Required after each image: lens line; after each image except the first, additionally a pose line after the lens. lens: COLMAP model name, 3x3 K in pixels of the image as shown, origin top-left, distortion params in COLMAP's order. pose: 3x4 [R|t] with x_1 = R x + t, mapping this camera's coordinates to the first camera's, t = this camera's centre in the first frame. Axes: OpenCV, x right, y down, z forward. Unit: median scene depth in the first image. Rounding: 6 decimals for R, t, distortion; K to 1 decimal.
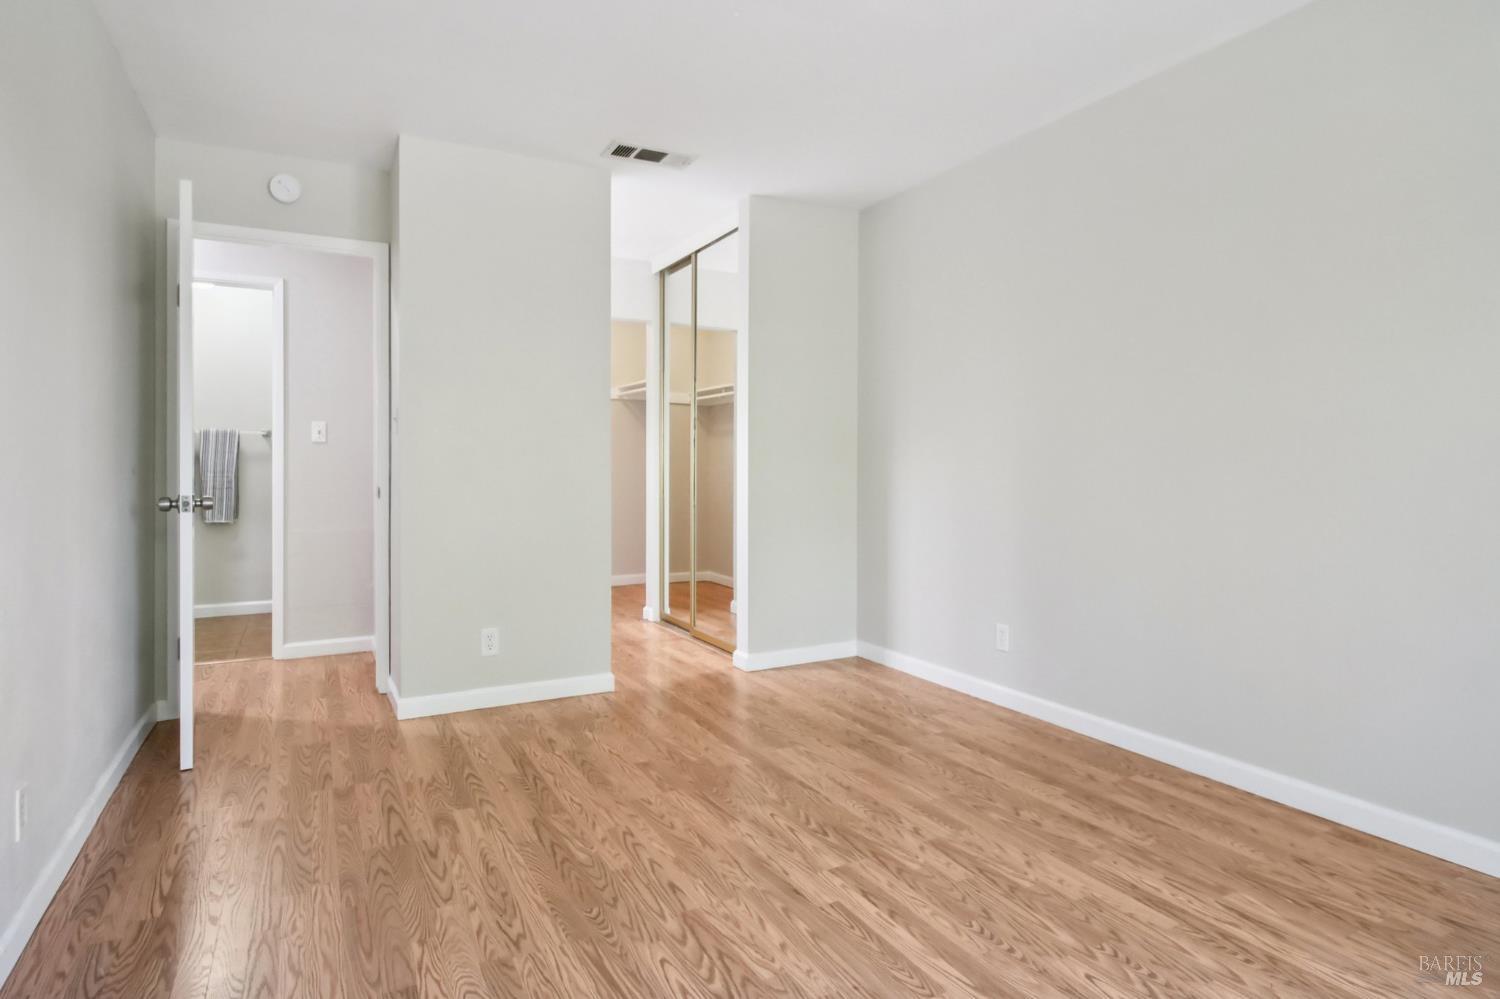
lens RADIAL K [[808.1, 0, 750.0], [0, 808.1, 499.5], [0, 0, 1]] dist [-0.003120, -0.000493]
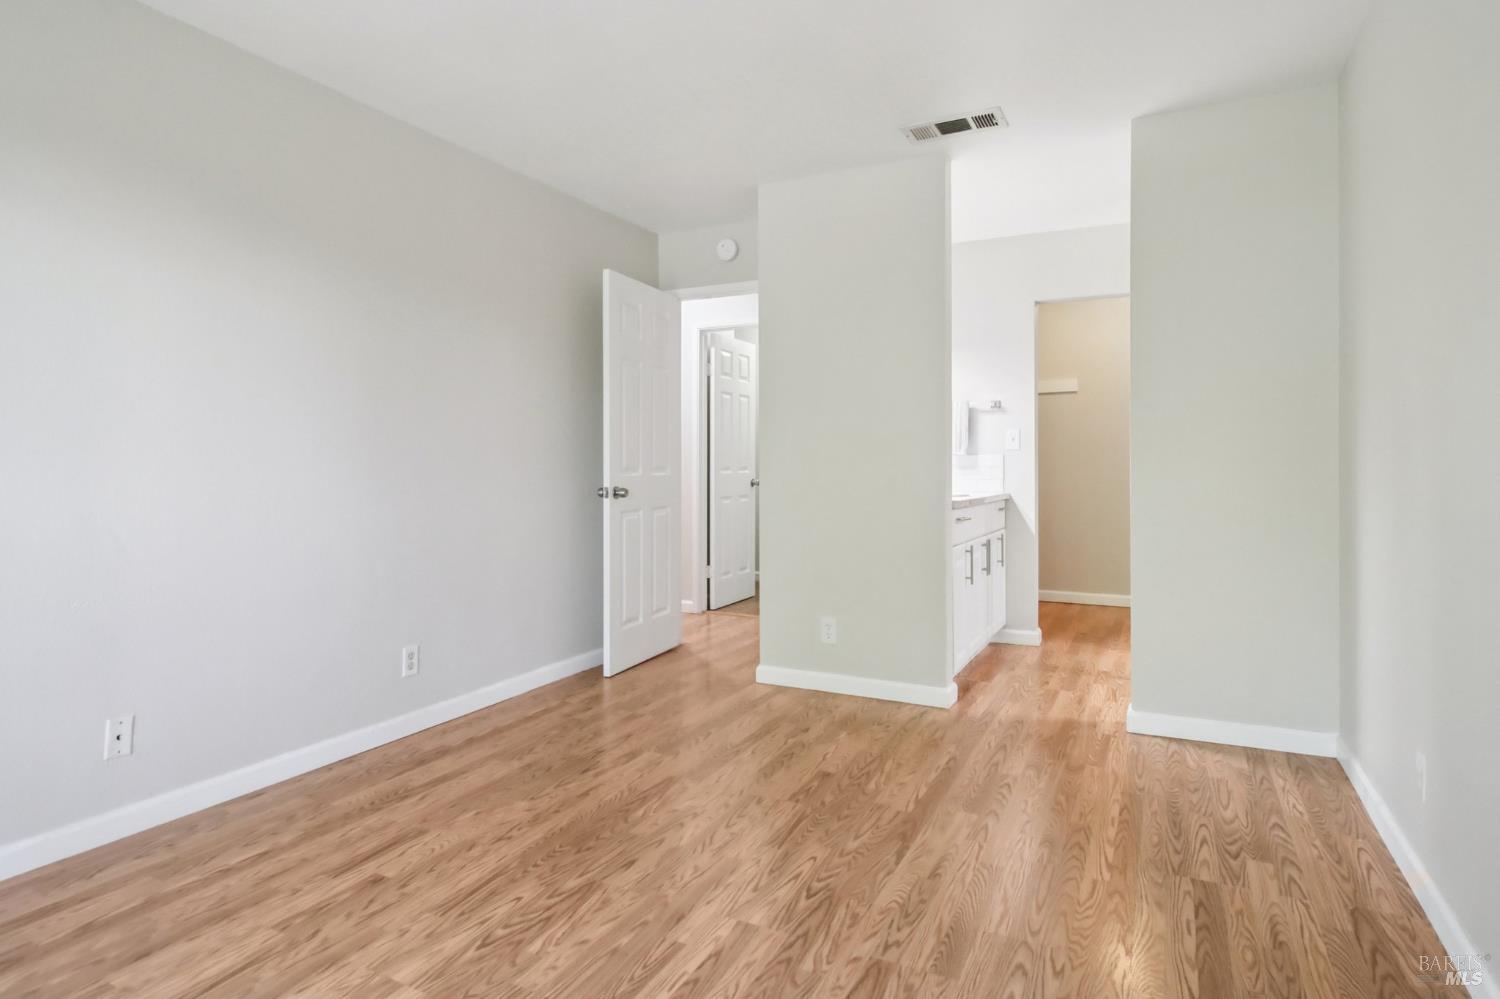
lens RADIAL K [[823.7, 0, 748.6], [0, 823.7, 471.9], [0, 0, 1]] dist [-0.002416, -0.001476]
pose [[0.561325, 0.002725, -0.827591, 0.674538], [-0.030462, 0.999385, -0.017371, -0.013718], [0.827035, 0.034961, 0.561063, 0.386657]]
